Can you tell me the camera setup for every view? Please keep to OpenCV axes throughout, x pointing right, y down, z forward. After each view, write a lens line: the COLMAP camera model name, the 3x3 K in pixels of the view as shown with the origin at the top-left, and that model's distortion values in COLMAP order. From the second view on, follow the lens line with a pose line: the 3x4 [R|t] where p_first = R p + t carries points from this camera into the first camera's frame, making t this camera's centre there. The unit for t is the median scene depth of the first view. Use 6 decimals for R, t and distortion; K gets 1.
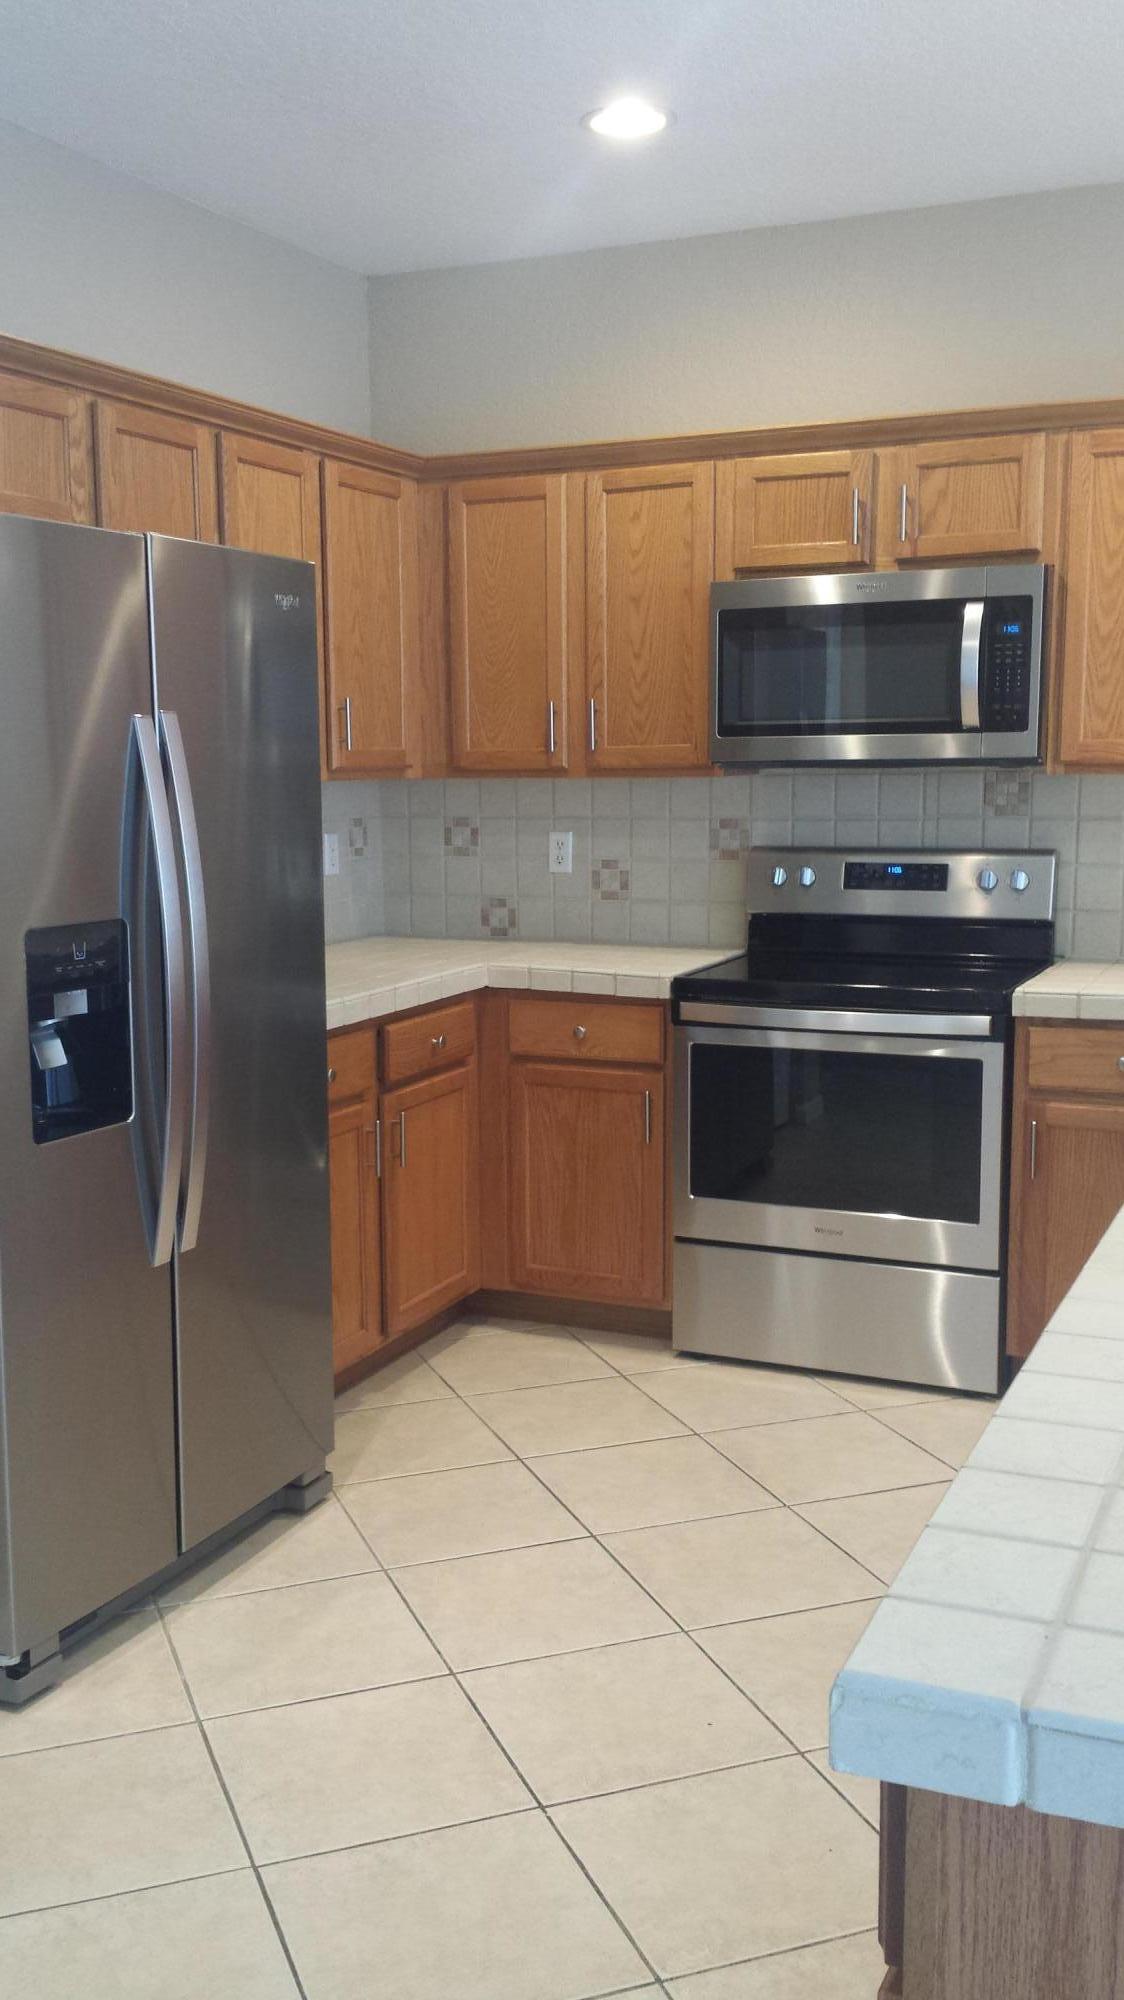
lens RADIAL K [[1848.1, 0, 548.9], [0, 1848.1, 1025.1], [0, 0, 1]] dist [0.115440, -0.321345]
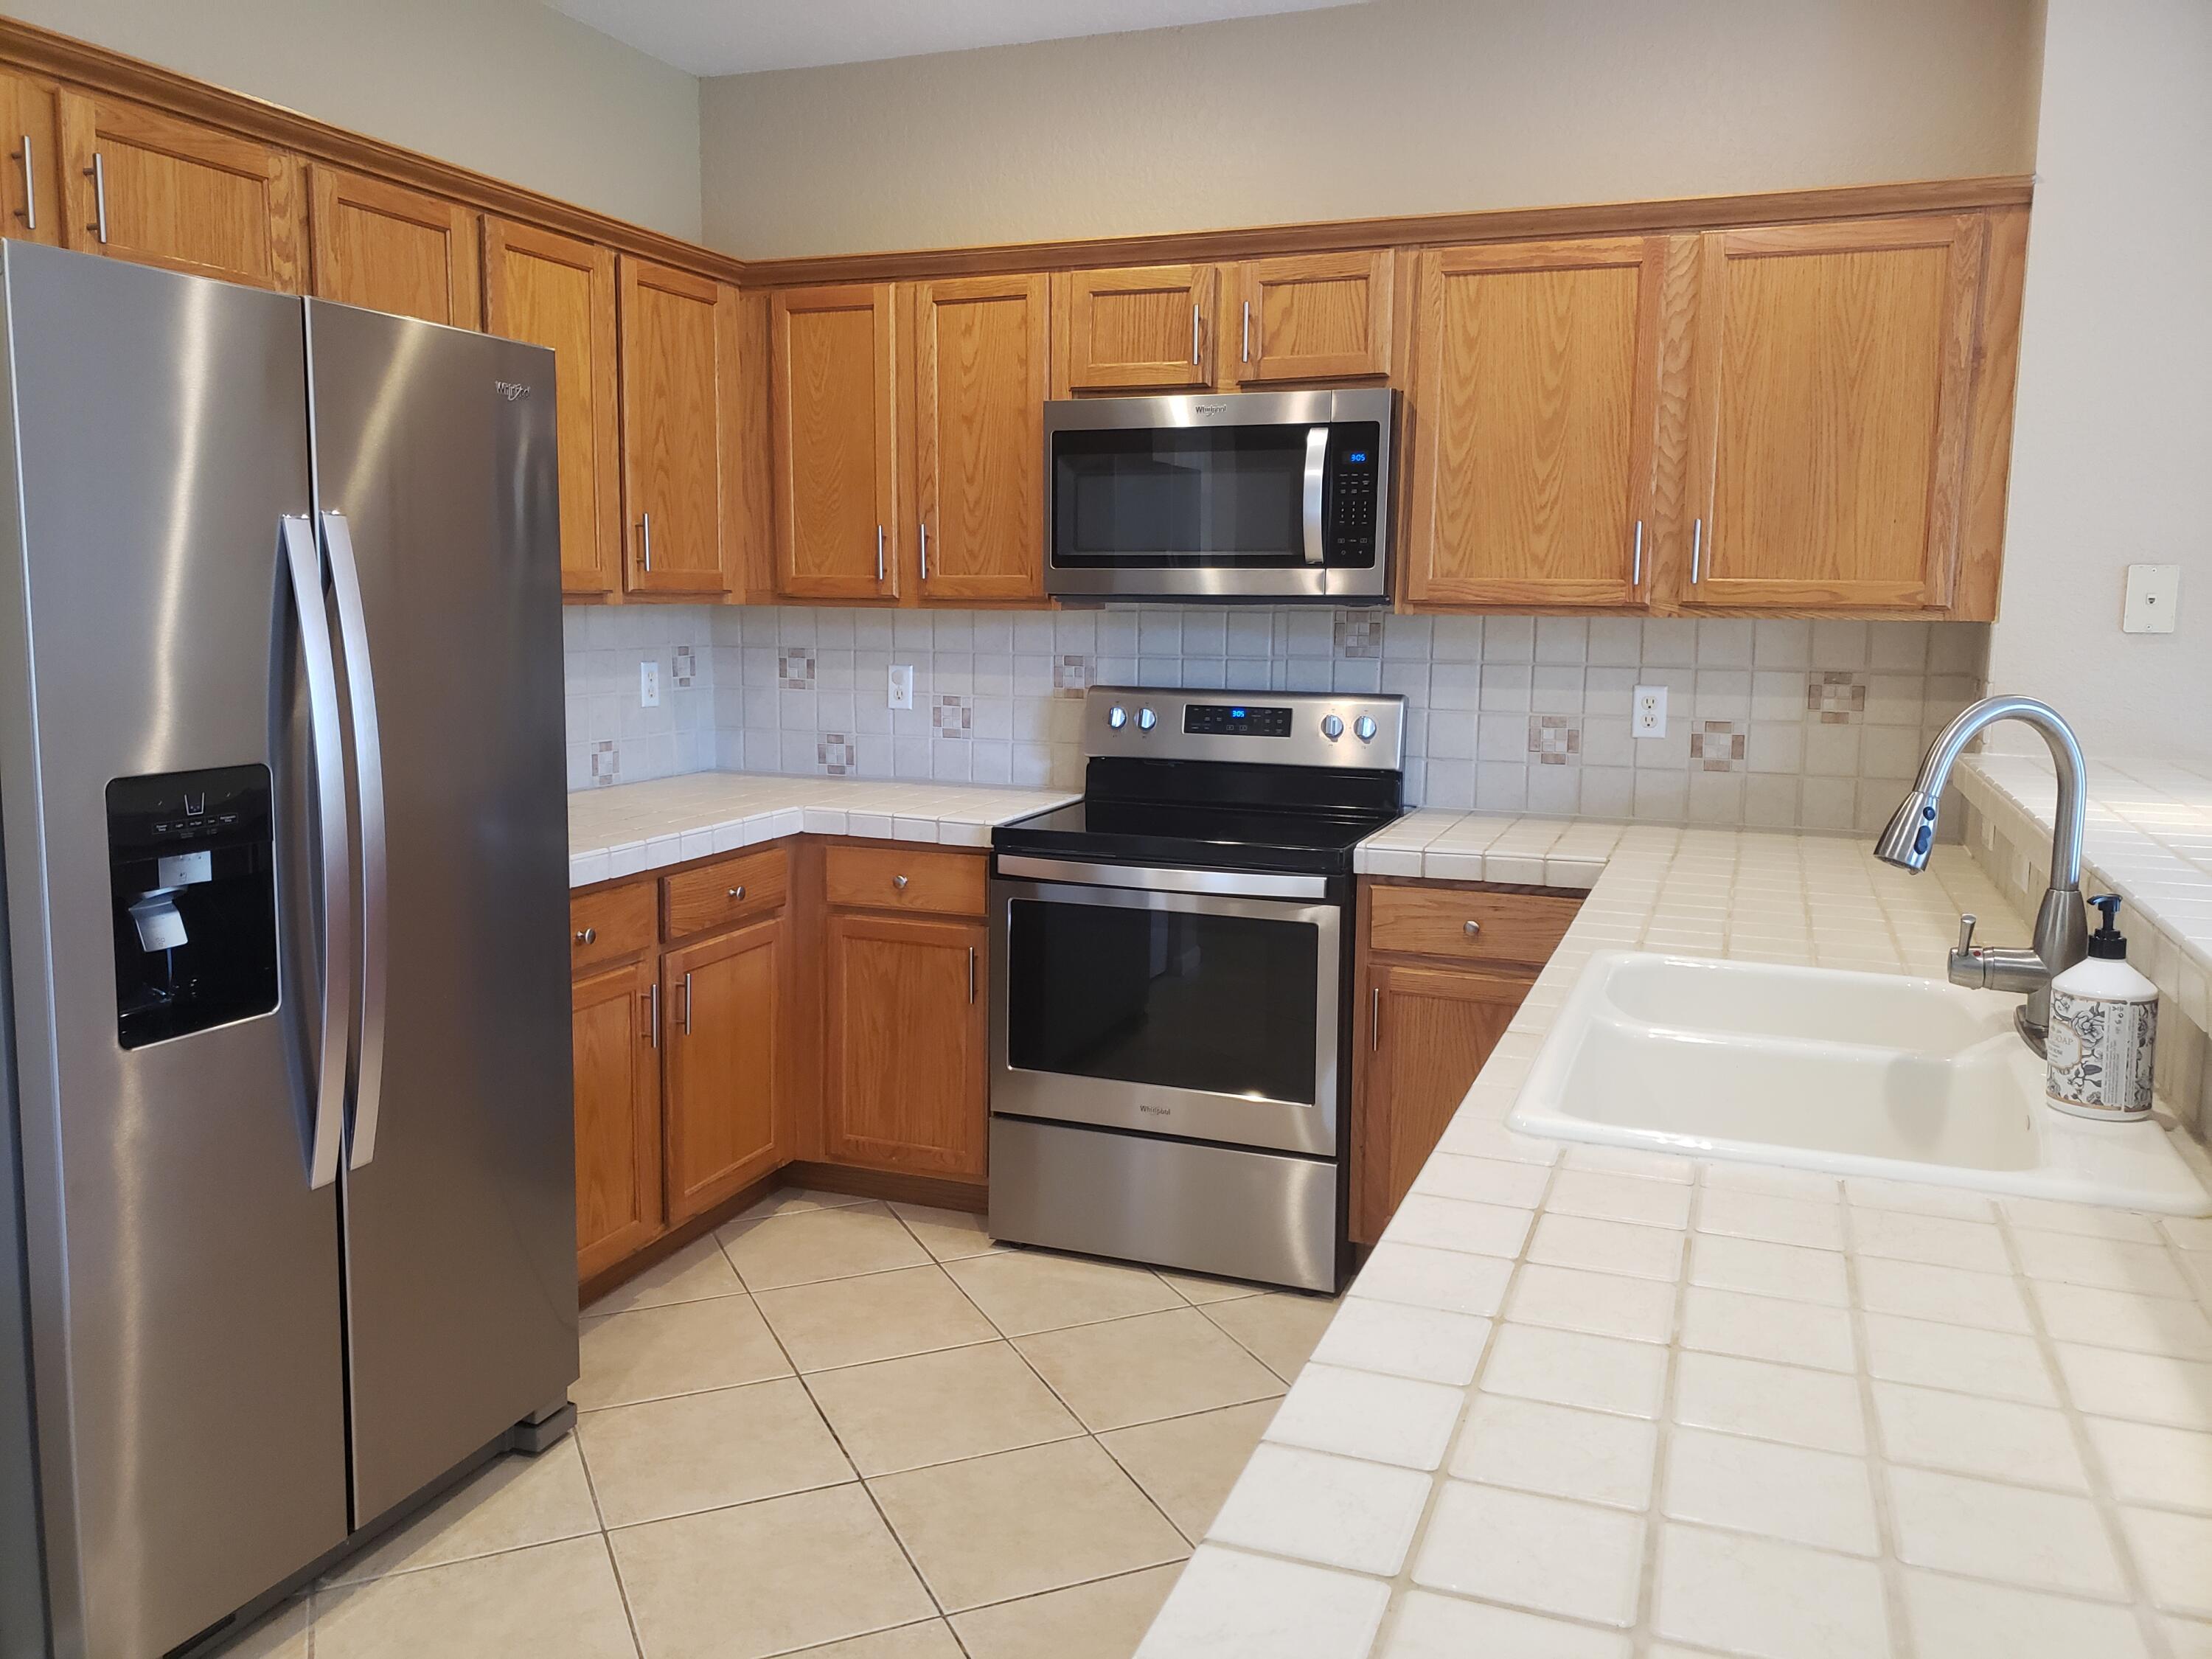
lens RADIAL K [[1746.5, 0, 1098.5], [0, 1746.5, 799.0], [0, 0, 1]] dist [0.061410, 0.002276]
pose [[0.997987, 0.010499, 0.062544, 0.062751], [-0.008945, 0.999646, -0.025073, -0.017742], [-0.062786, 0.024463, 0.997727, 0.130392]]
